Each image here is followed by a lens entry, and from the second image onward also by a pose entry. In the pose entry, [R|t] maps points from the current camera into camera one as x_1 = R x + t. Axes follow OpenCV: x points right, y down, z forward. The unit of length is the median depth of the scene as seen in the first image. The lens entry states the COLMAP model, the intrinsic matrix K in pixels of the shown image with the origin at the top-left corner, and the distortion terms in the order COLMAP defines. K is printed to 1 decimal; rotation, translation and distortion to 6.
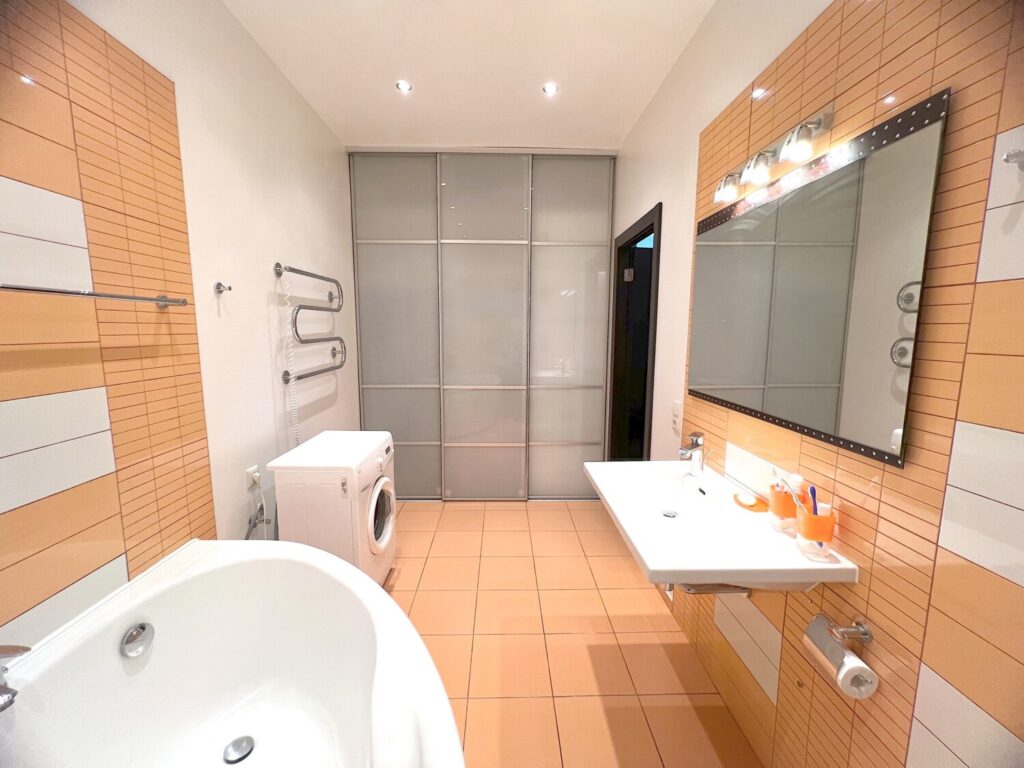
lens RADIAL K [[410.1, 0, 511.0], [0, 410.1, 383.2], [0, 0, 1]] dist [-0.003517, 0.001138]
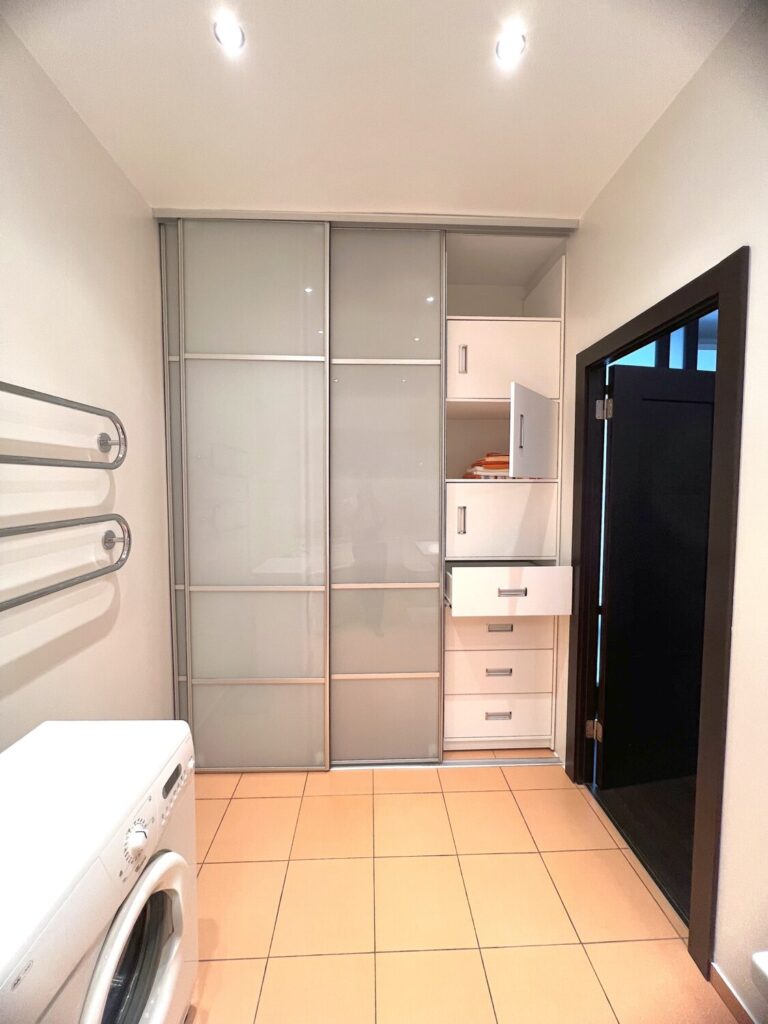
lens RADIAL K [[410.1, 0, 379.5], [0, 410.1, 511.6], [0, 0, 1]] dist [-0.003517, 0.001138]
pose [[0.999982, -0.005094, 0.003260, -0.082022], [0.005317, 0.997364, -0.072360, -0.092318], [-0.002883, 0.072376, 0.997373, 0.557599]]
